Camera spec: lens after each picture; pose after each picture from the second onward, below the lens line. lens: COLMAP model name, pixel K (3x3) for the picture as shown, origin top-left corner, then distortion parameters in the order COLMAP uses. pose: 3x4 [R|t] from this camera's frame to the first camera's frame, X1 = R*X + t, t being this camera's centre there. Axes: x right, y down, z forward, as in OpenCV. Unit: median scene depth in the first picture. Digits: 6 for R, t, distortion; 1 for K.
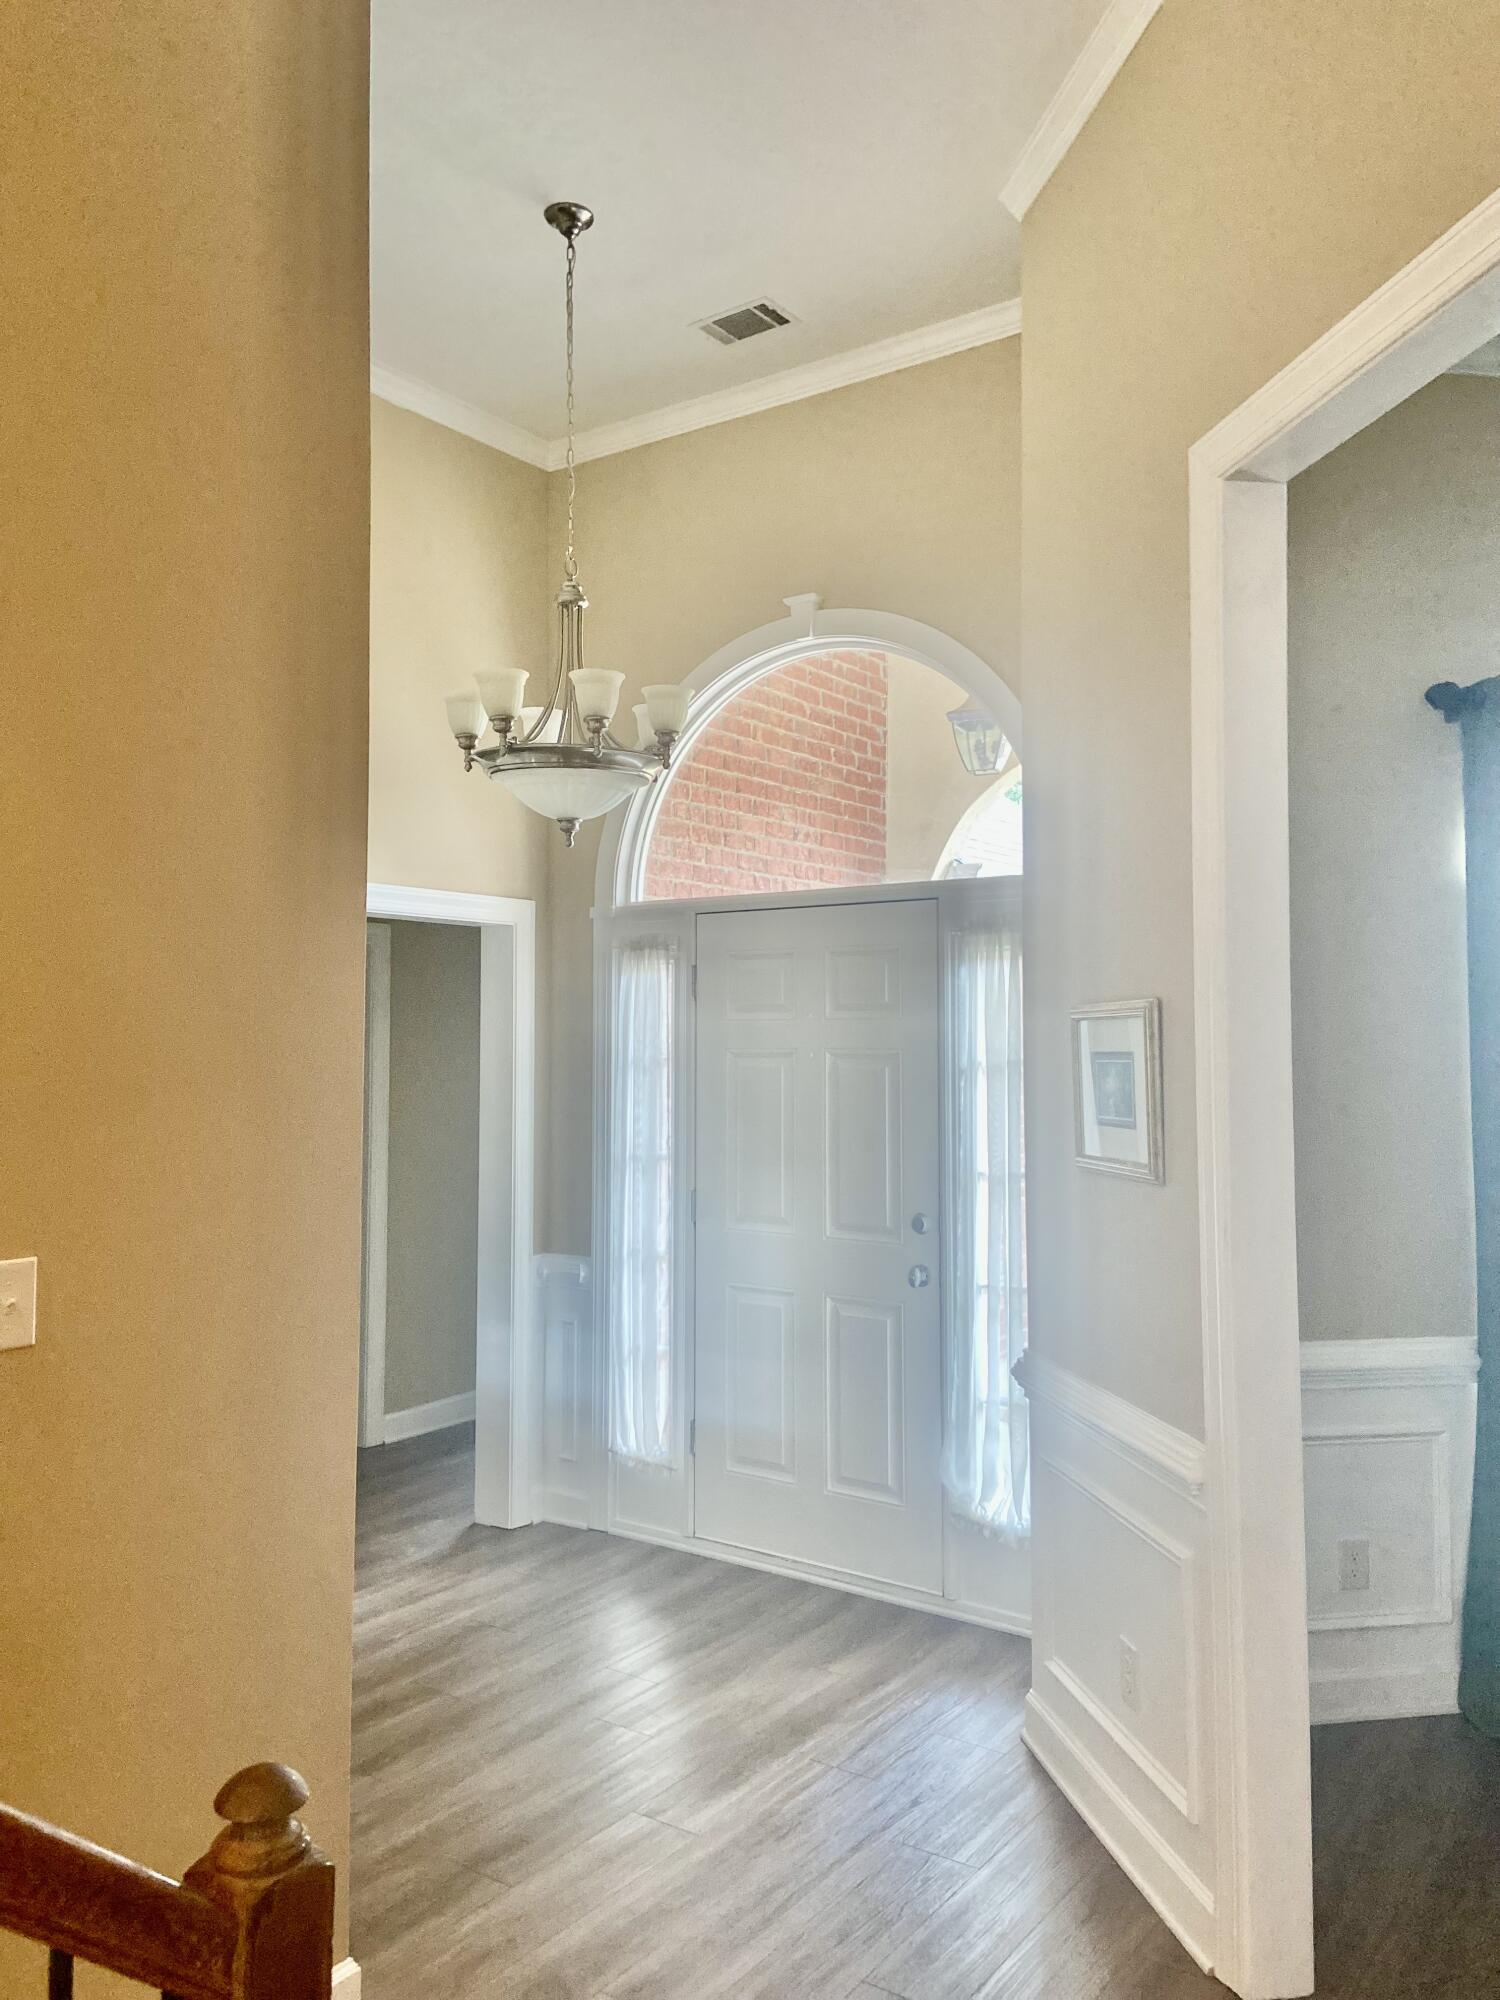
lens RADIAL K [[1508.8, 0, 753.1], [0, 1508.8, 957.6], [0, 0, 1]] dist [0.088197, -0.141134]
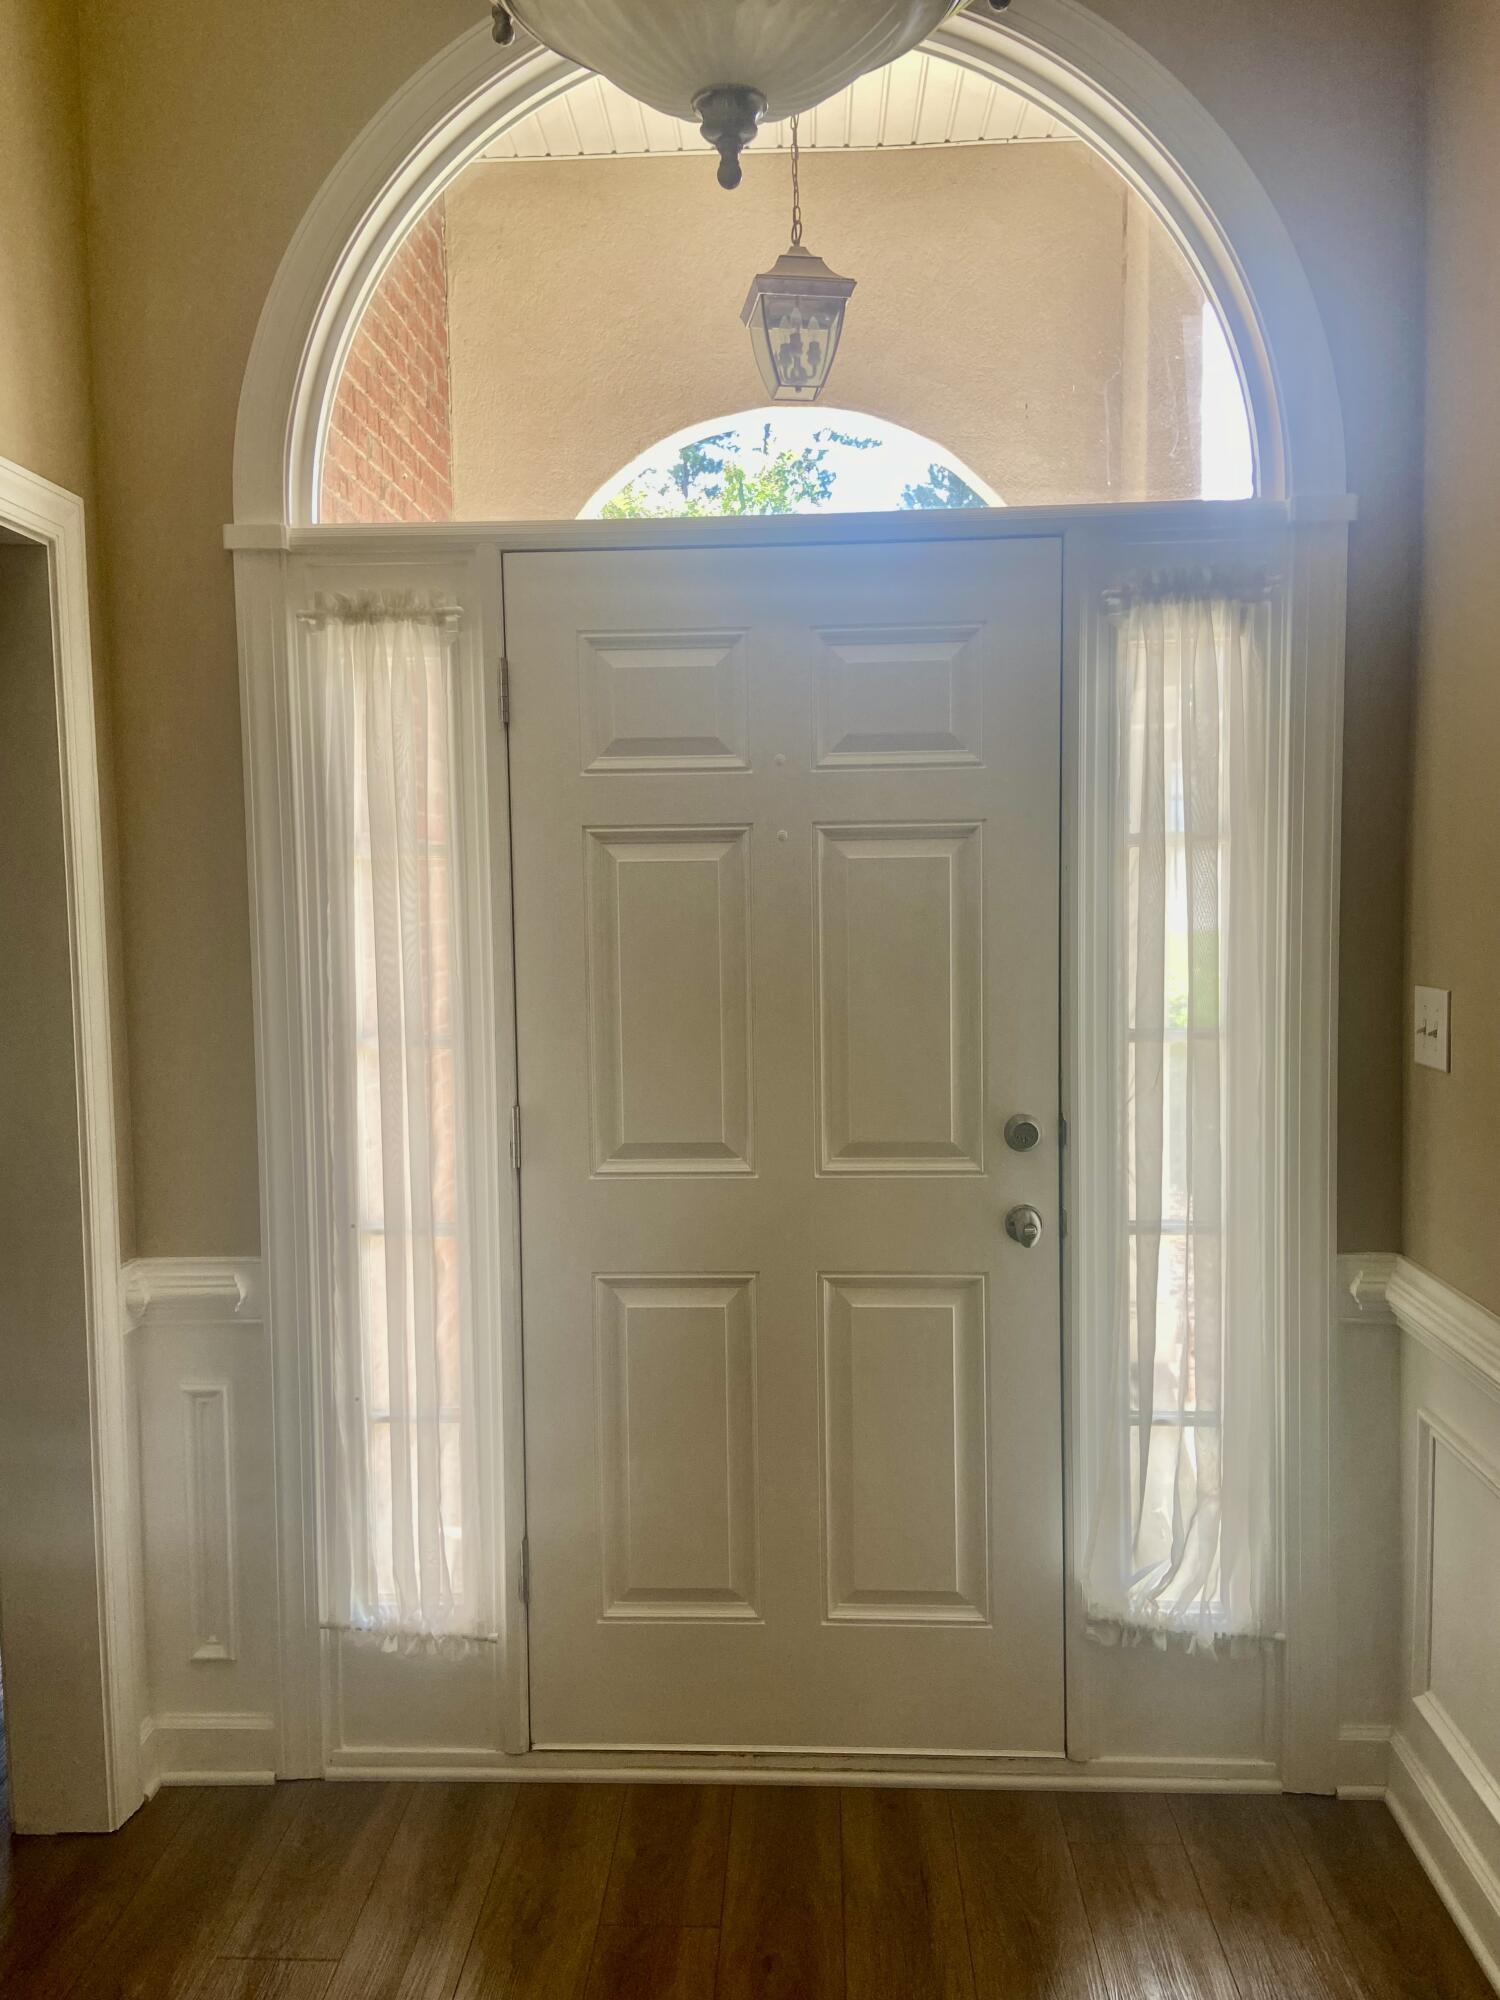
lens RADIAL K [[1508.8, 0, 753.1], [0, 1508.8, 957.6], [0, 0, 1]] dist [0.088197, -0.141134]
pose [[0.842462, -0.043413, 0.537004, -0.240533], [-0.017241, 0.994065, 0.107411, 0.047882], [-0.538480, -0.099748, 0.836713, 0.530104]]
